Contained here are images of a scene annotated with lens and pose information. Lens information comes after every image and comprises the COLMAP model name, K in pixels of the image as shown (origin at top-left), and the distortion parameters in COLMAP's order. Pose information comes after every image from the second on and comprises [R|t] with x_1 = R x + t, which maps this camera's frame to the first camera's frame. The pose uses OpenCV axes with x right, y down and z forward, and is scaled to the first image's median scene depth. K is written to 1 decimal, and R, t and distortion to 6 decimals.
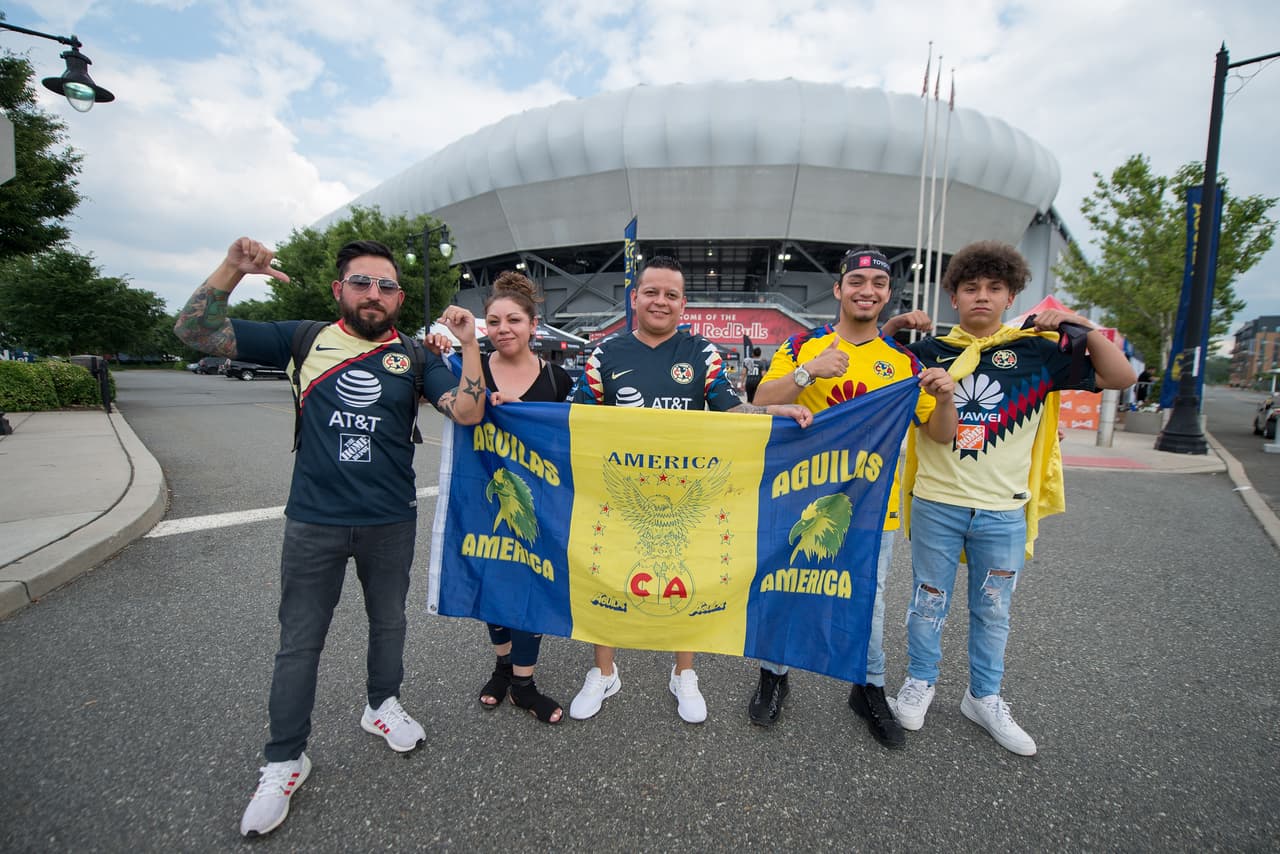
lens RADIAL K [[545.7, 0, 640.0], [0, 545.7, 427.0], [0, 0, 1]] dist [-0.000261, -0.000067]
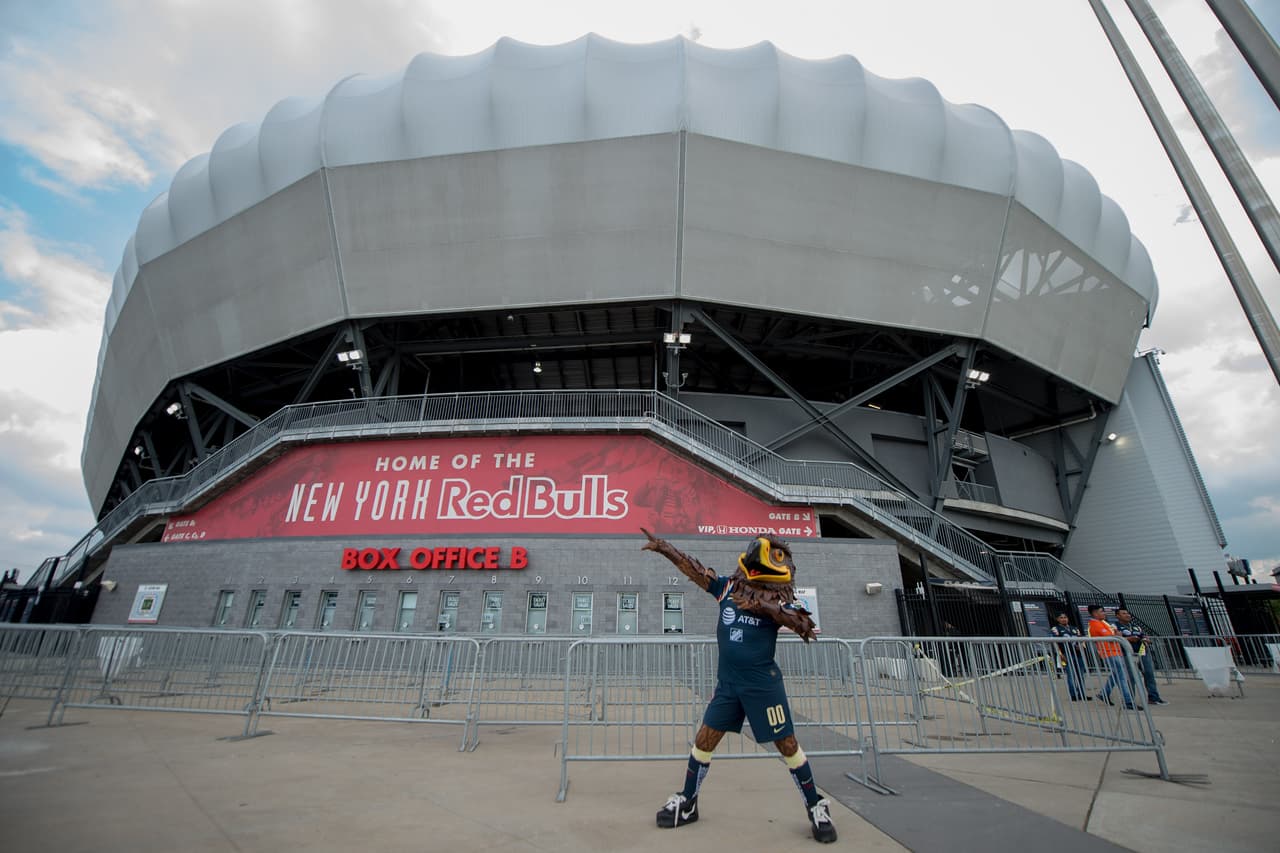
lens RADIAL K [[545.7, 0, 640.0], [0, 545.7, 426.5], [0, 0, 1]] dist [-0.000261, -0.000067]
pose [[0.999176, -0.000807, 0.040572, 0.226087], [0.018867, 0.894409, -0.446851, -0.065021], [-0.035927, 0.447249, 0.893688, 0.678355]]
